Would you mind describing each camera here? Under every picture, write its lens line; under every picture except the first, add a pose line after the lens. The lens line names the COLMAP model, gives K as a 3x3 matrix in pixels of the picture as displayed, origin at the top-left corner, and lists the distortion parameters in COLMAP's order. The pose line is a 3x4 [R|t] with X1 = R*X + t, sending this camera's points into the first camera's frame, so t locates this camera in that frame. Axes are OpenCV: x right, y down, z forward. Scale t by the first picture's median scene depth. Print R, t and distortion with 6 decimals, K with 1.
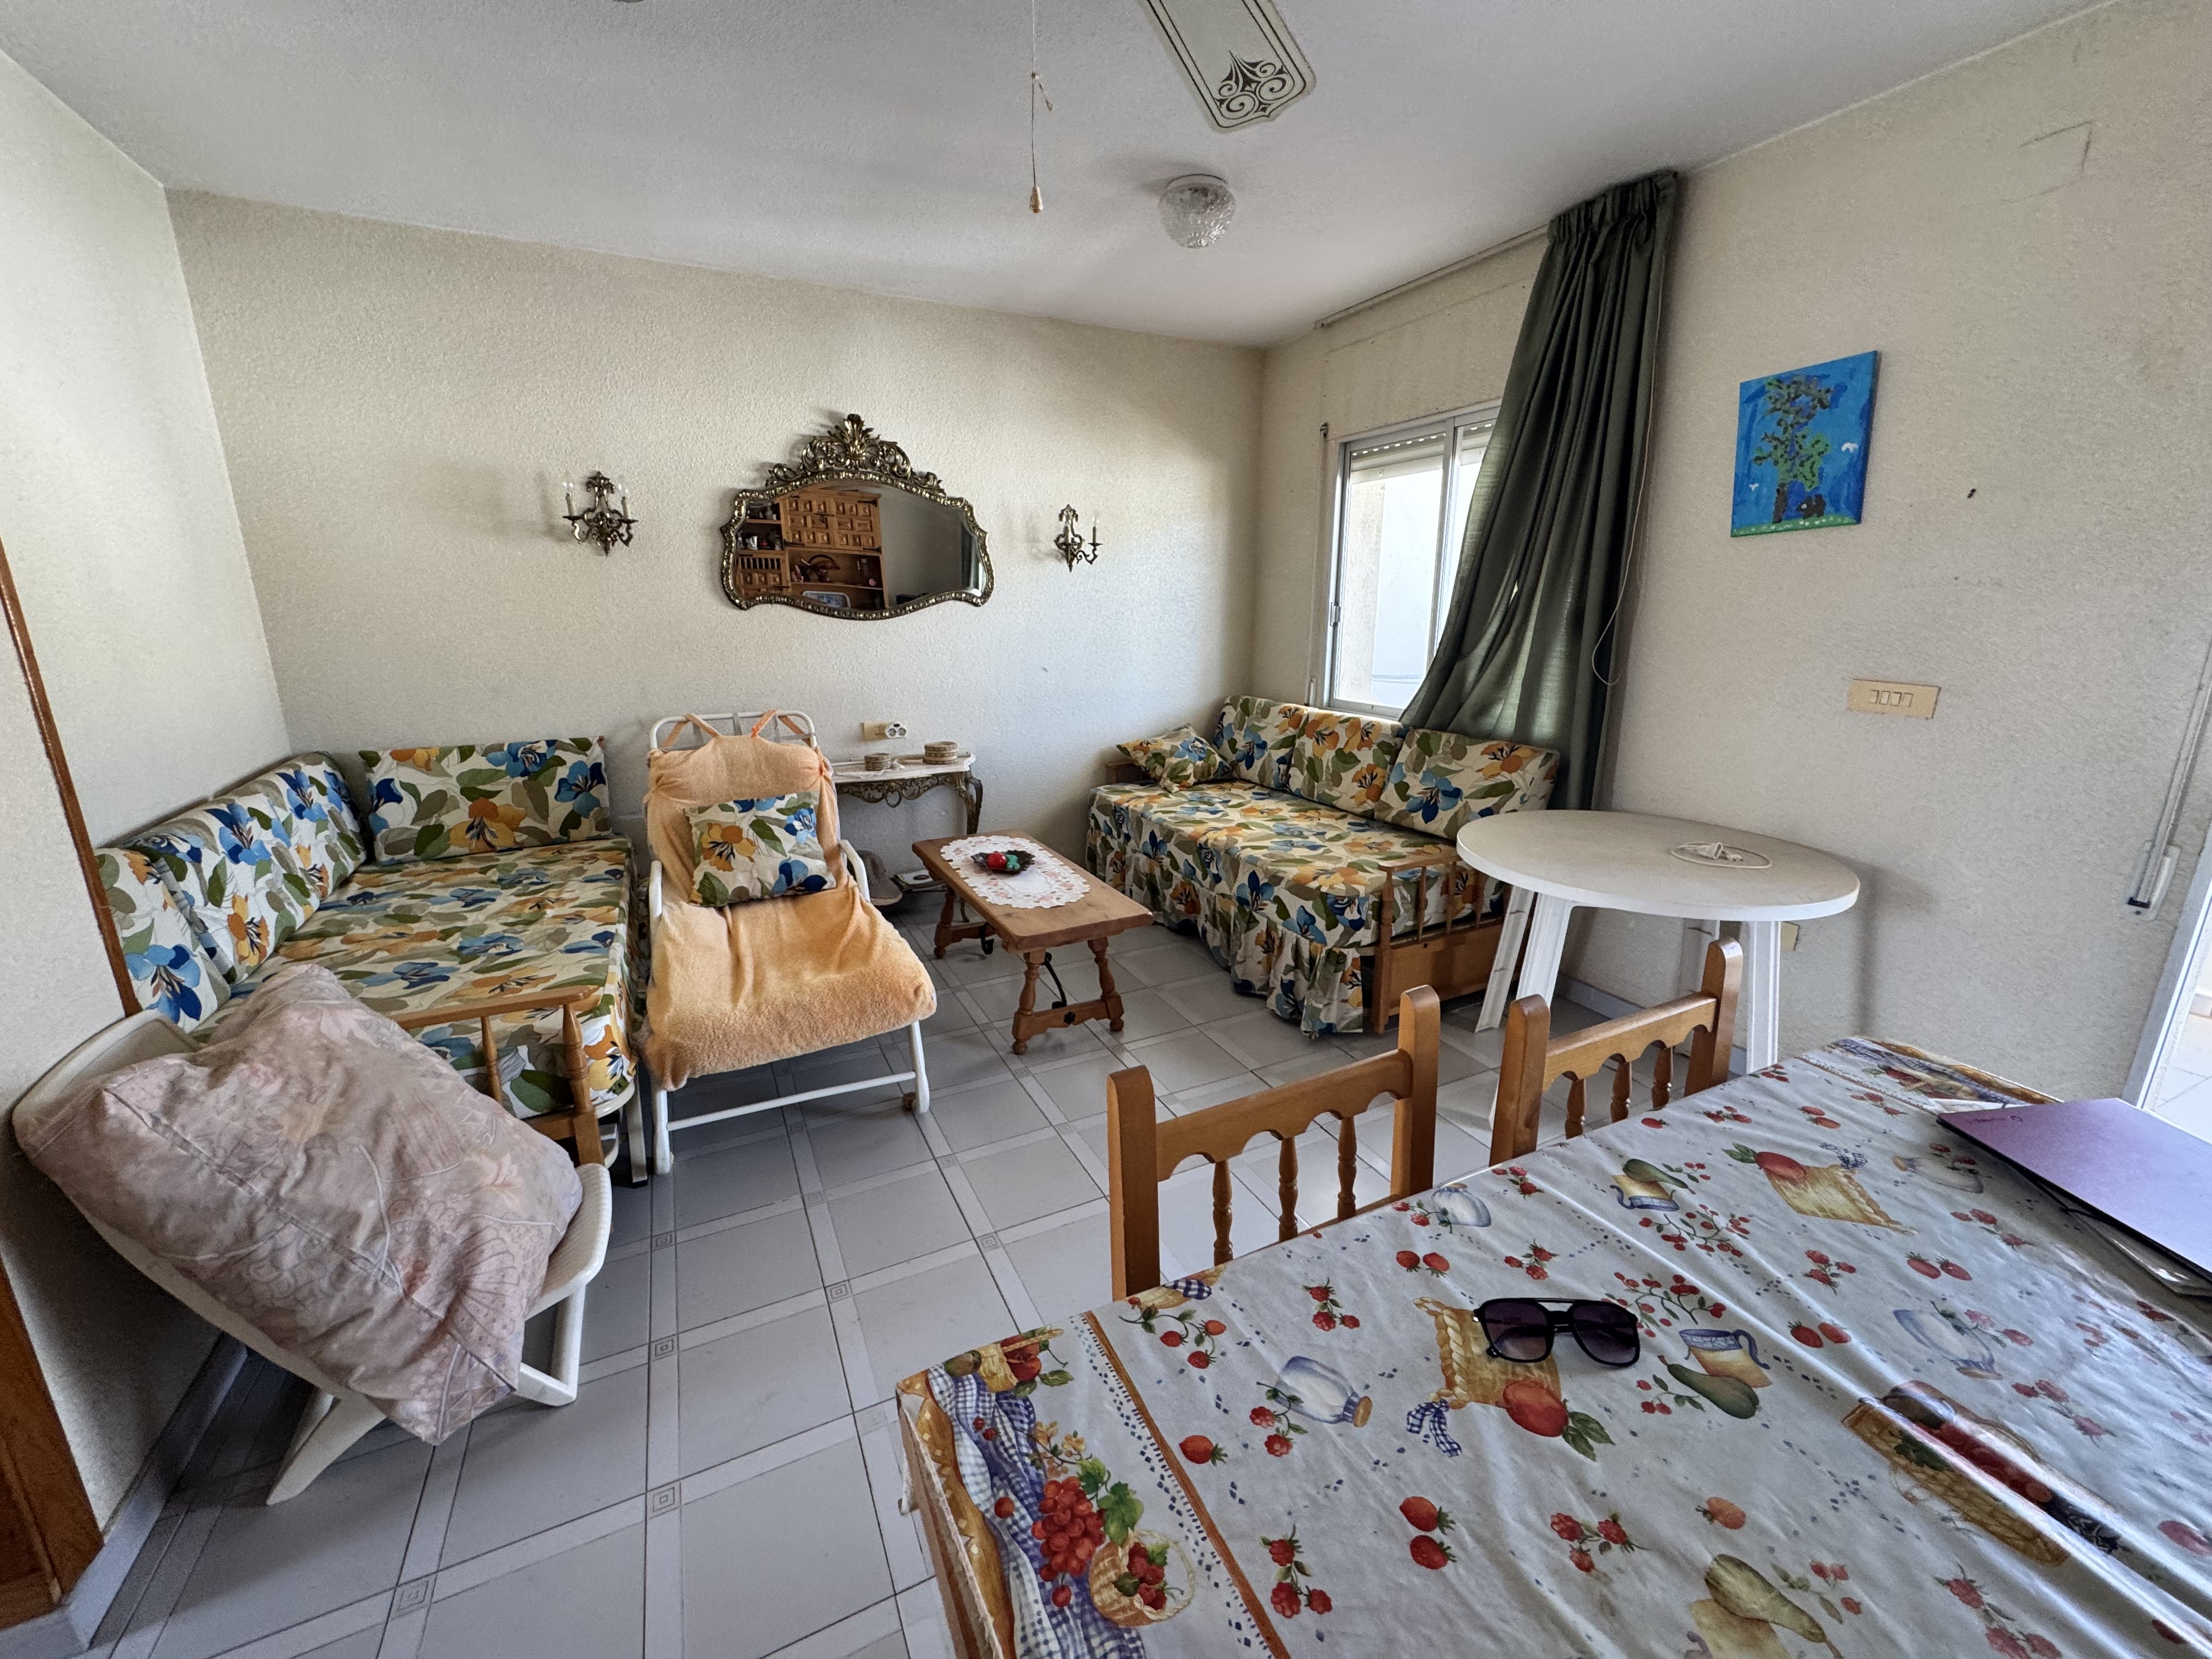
lens RADIAL K [[879.6, 0, 1108.3], [0, 879.6, 824.9], [0, 0, 1]] dist [-0.003692, 0.000110]
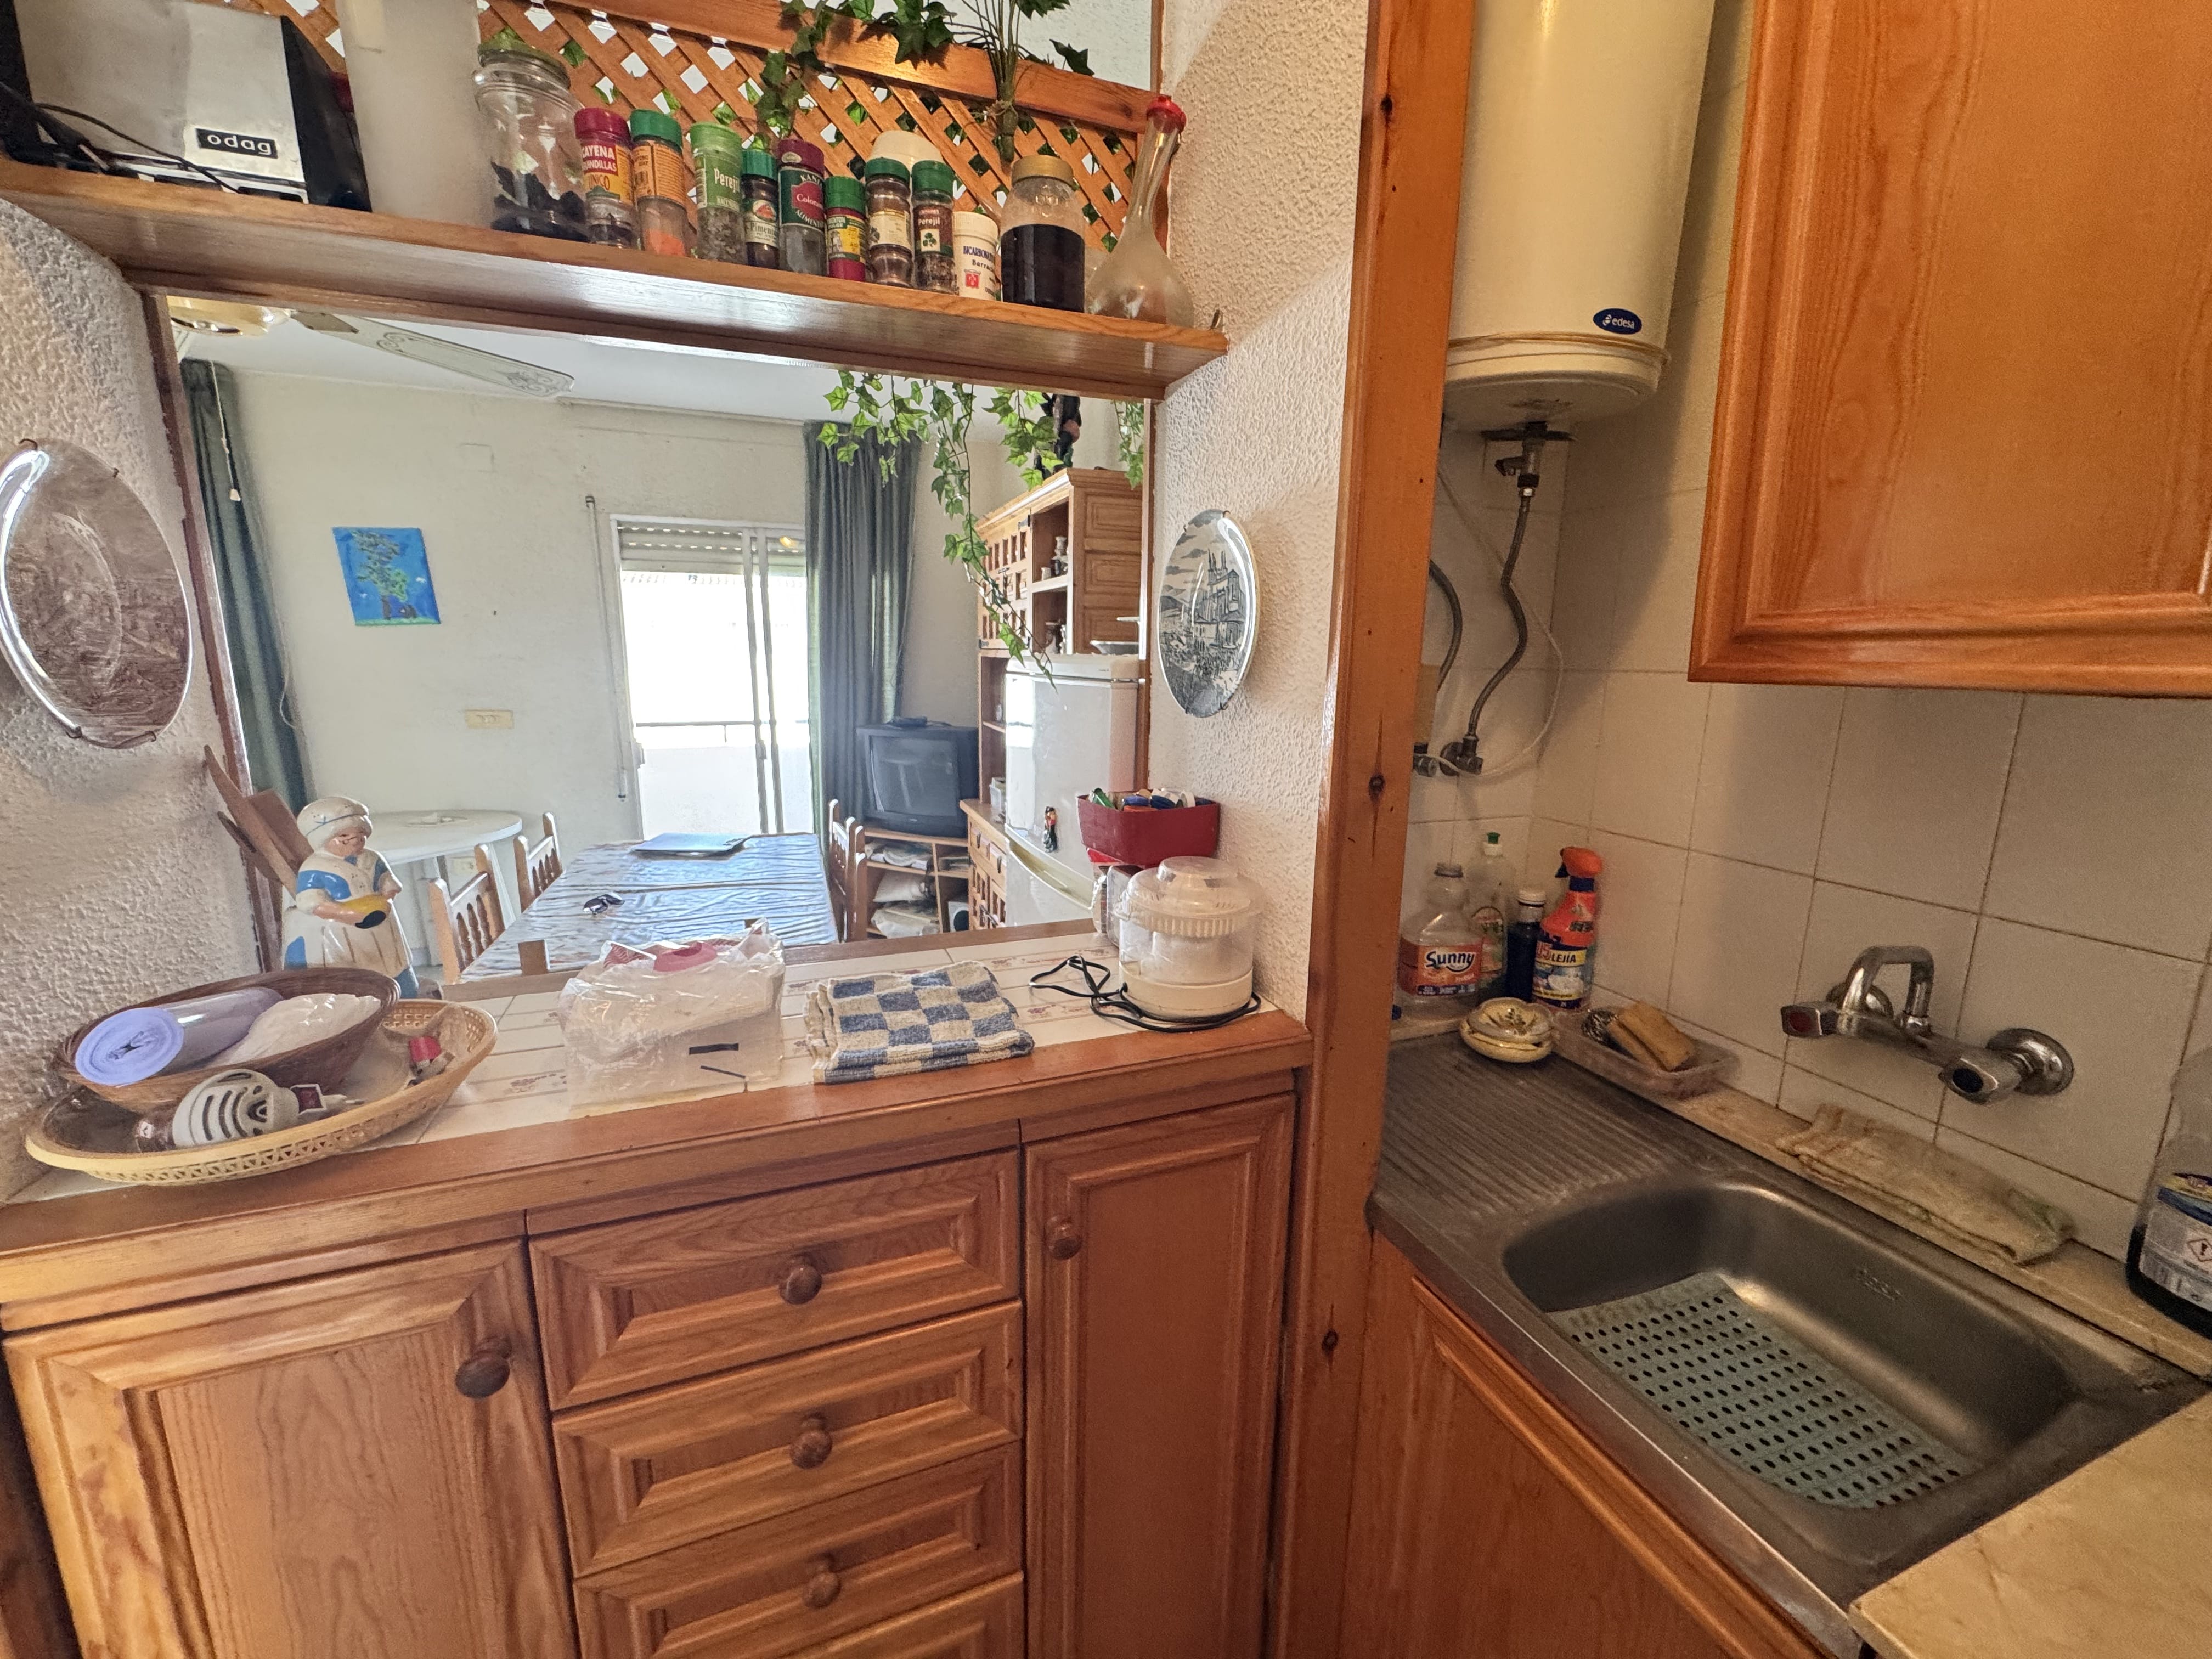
lens RADIAL K [[879.6, 0, 1100.6], [0, 879.6, 822.8], [0, 0, 1]] dist [-0.003692, 0.000110]
pose [[0.087237, -0.186760, 0.978525, -0.576920], [0.238529, 0.957612, 0.161504, 0.048920], [-0.967209, 0.219318, 0.128087, -0.292054]]
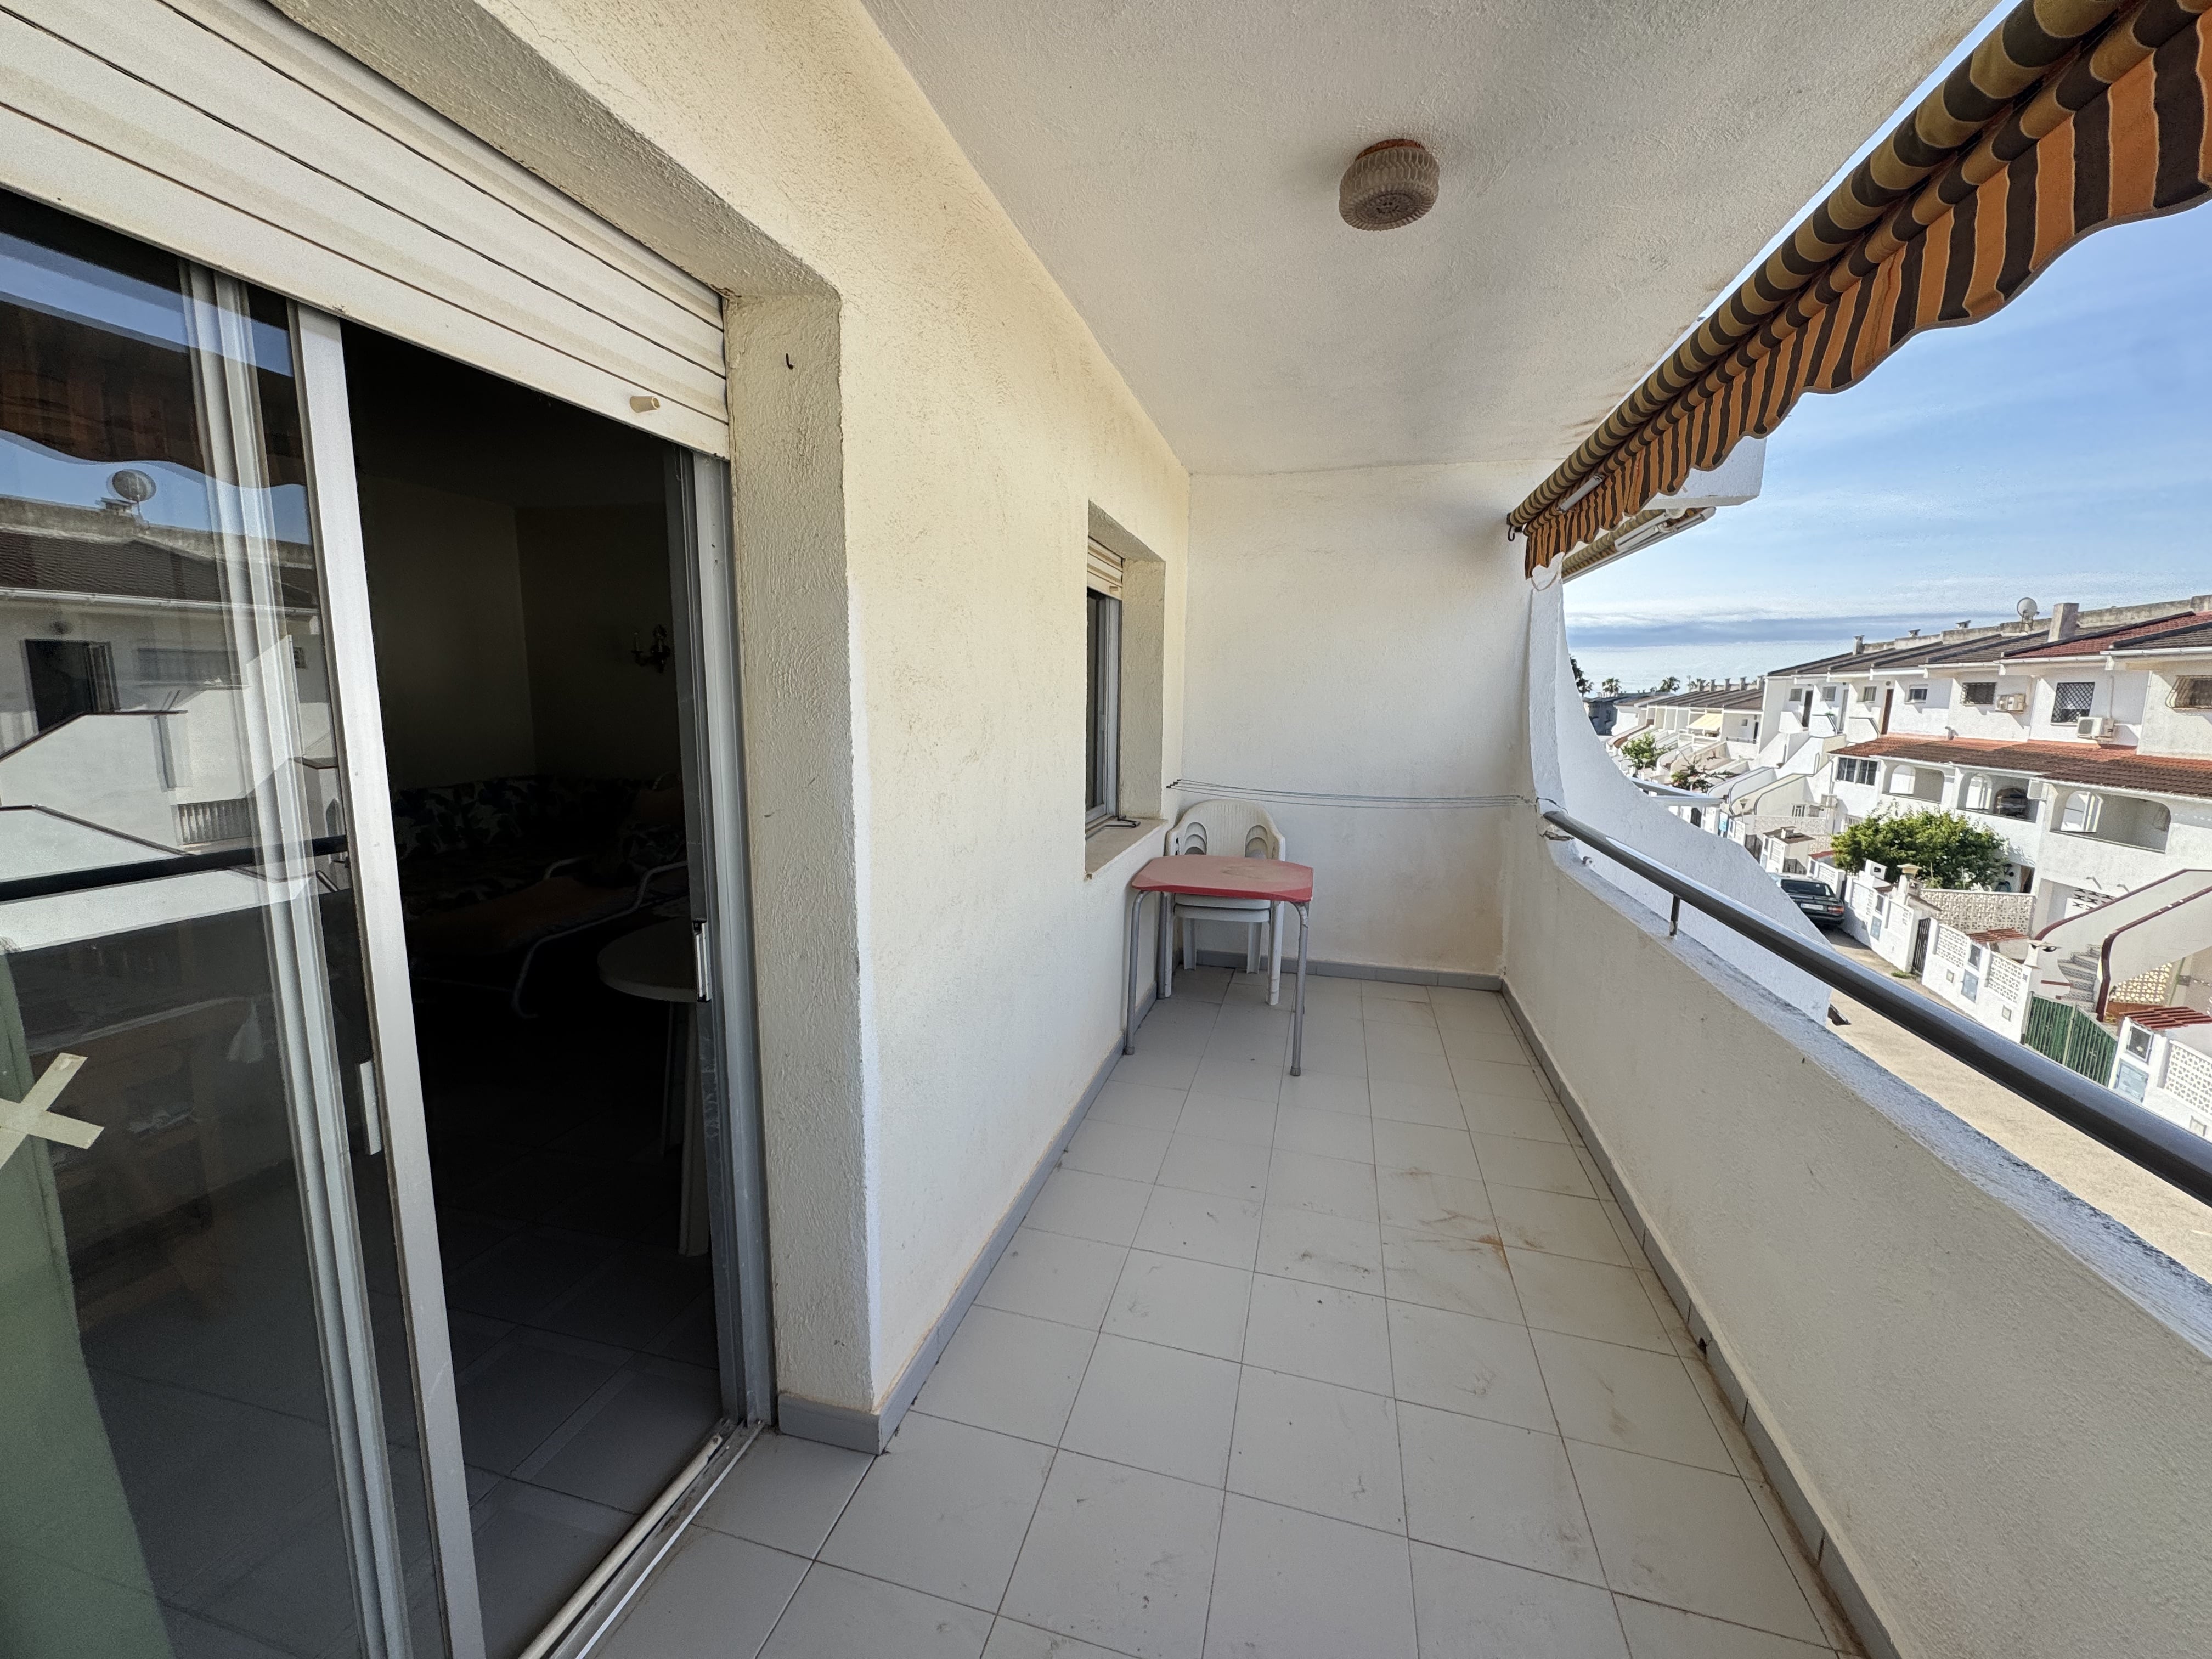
lens RADIAL K [[879.6, 0, 1109.9], [0, 879.6, 827.2], [0, 0, 1]] dist [-0.003692, 0.000110]
pose [[0.762090, 0.107038, -0.638563, 1.212911], [-0.173109, 0.984022, -0.041651, -0.099845], [0.623901, 0.142283, 0.768442, 0.297427]]
